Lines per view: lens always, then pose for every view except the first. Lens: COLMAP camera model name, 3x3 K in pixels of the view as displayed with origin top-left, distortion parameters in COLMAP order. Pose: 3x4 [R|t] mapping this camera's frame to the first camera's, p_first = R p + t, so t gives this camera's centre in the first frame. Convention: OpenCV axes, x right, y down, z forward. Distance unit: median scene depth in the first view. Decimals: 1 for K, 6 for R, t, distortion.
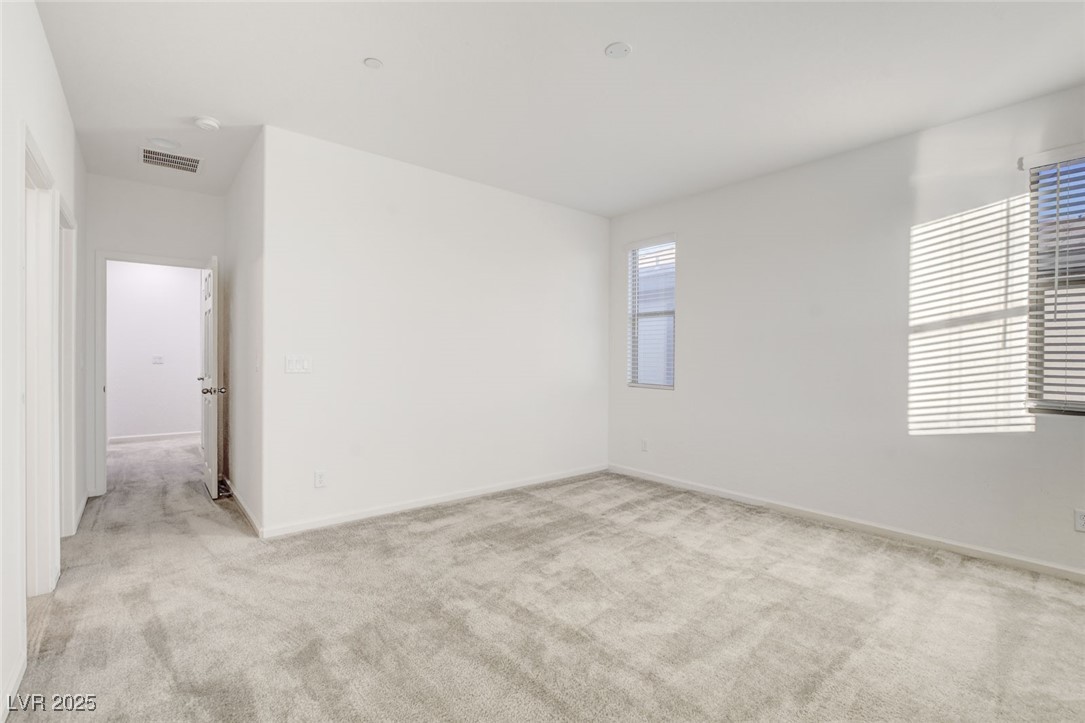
lens RADIAL K [[481.5, 0, 535.9], [0, 481.5, 358.4], [0, 0, 1]] dist [-0.015078, 0.002146]
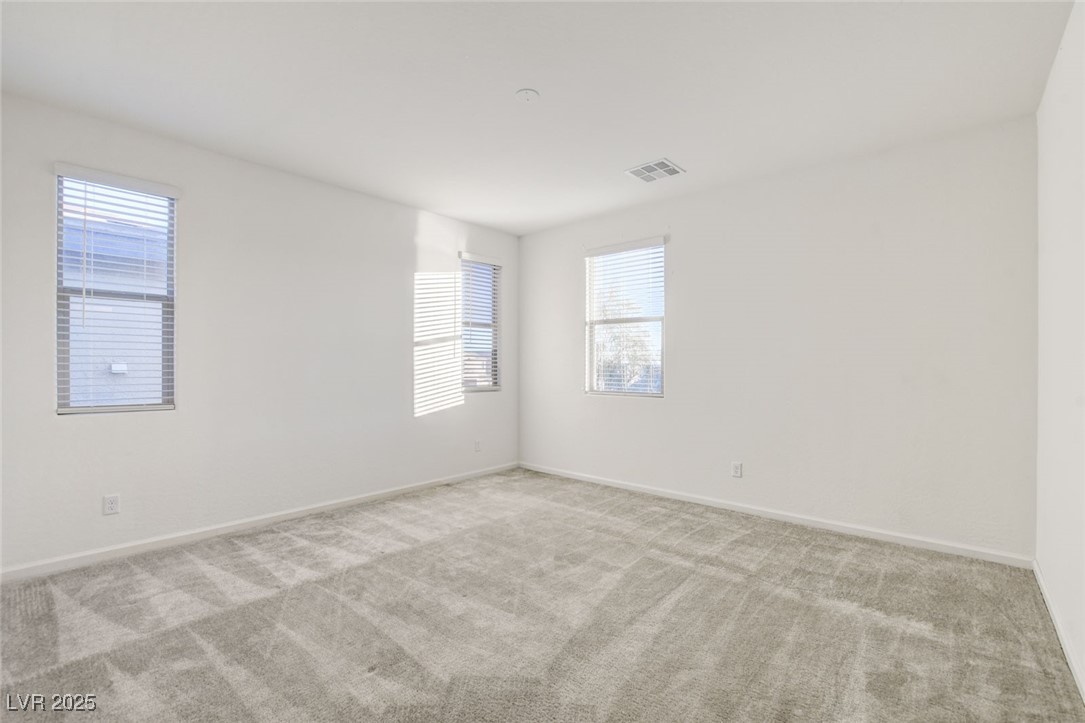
lens RADIAL K [[481.5, 0, 536.0], [0, 481.5, 362.3], [0, 0, 1]] dist [-0.015078, 0.002146]
pose [[-0.141954, -0.001932, 0.989871, -0.635966], [-0.000241, 0.999998, 0.001917, -0.006786], [-0.989873, 0.000034, -0.141955, 0.759473]]
